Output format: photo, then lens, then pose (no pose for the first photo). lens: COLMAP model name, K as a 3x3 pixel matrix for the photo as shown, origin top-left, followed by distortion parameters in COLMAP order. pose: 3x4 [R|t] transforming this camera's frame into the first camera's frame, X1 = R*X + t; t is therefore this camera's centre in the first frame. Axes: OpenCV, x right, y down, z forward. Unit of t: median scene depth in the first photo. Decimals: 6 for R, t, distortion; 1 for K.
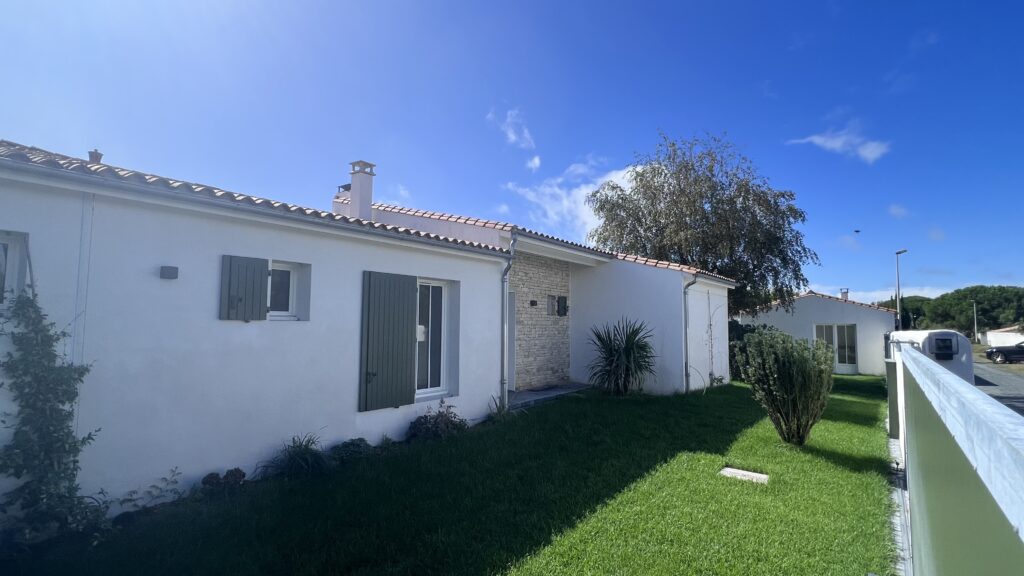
lens RADIAL K [[490.1, 0, 512.0], [0, 490.1, 288.0], [0, 0, 1]] dist [-0.010349, 0.000097]
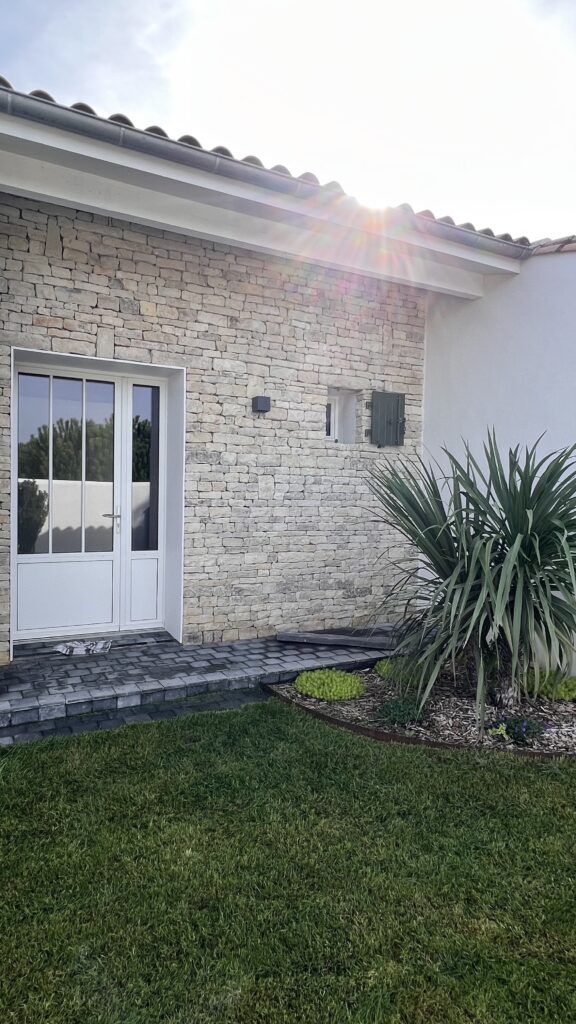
lens RADIAL K [[598.1, 0, 288.0], [0, 598.1, 512.0], [0, 0, 1]] dist [-0.000611, -0.000018]
pose [[0.907253, 0.025342, -0.419820, 0.251997], [0.018675, 0.994771, 0.100405, 0.067091], [0.420169, -0.098933, 0.902037, 0.616605]]
